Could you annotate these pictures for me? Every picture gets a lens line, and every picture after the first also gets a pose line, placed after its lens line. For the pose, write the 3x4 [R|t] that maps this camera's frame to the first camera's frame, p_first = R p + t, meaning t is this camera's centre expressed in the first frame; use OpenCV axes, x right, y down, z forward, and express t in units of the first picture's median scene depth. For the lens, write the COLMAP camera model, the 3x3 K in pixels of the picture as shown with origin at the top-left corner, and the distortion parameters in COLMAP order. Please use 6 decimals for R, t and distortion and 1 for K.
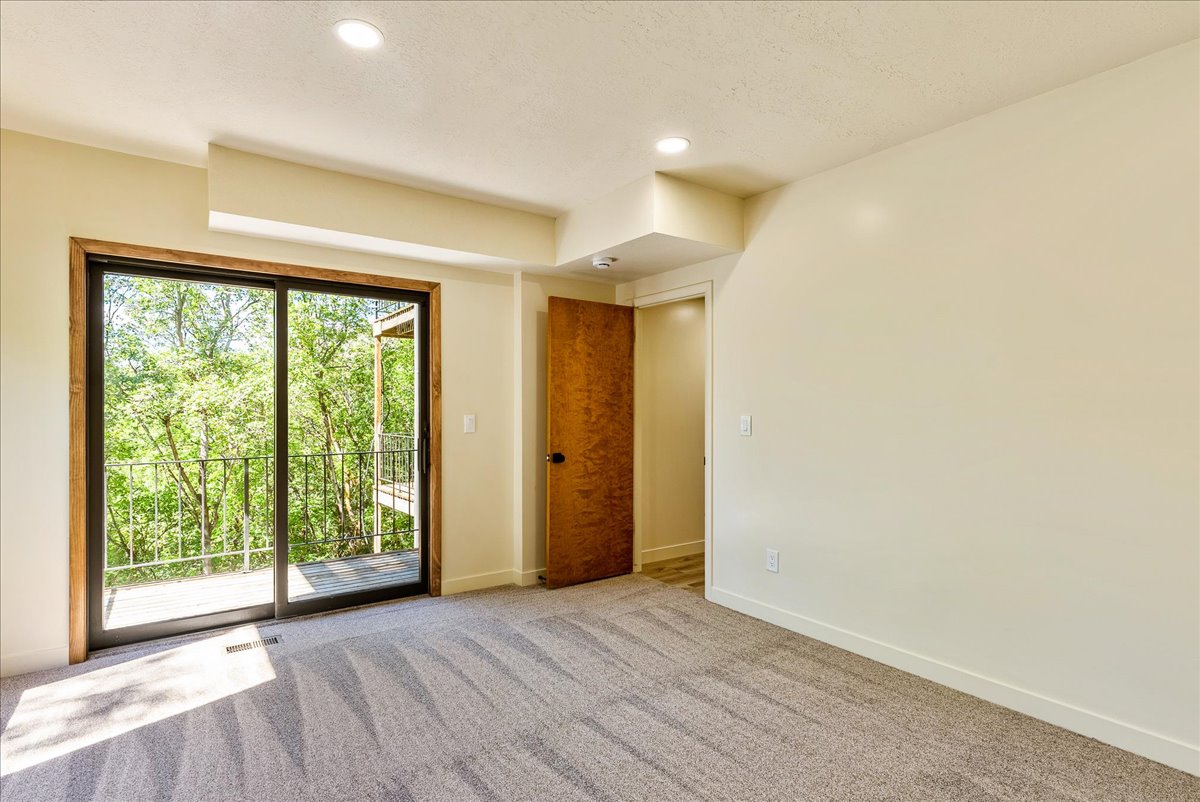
lens RADIAL K [[588.4, 0, 595.1], [0, 588.4, 400.0], [0, 0, 1]] dist [-0.001979, 0.000124]
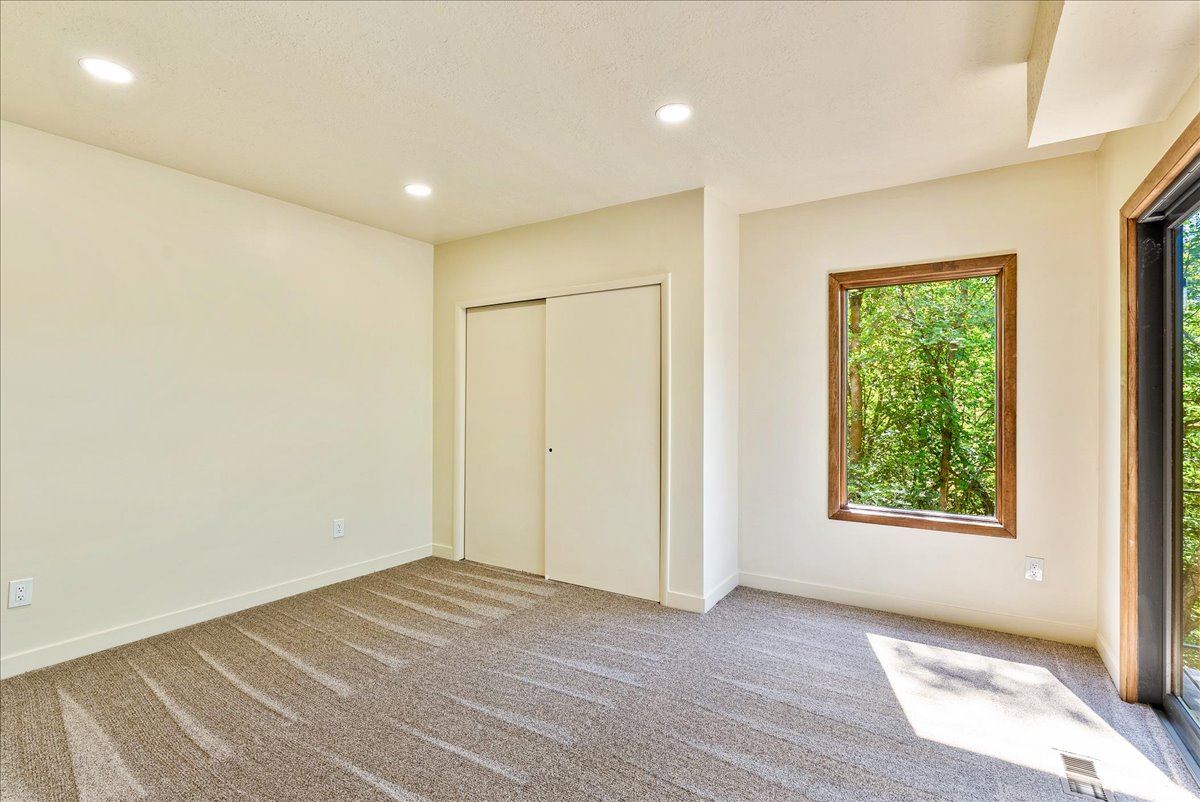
lens RADIAL K [[588.4, 0, 595.1], [0, 588.4, 400.0], [0, 0, 1]] dist [-0.001979, 0.000124]
pose [[-0.941518, 0.000067, -0.336964, 0.141158], [-0.000990, 0.999995, 0.002965, 0.012811], [0.336962, 0.003125, -0.941513, 1.631269]]
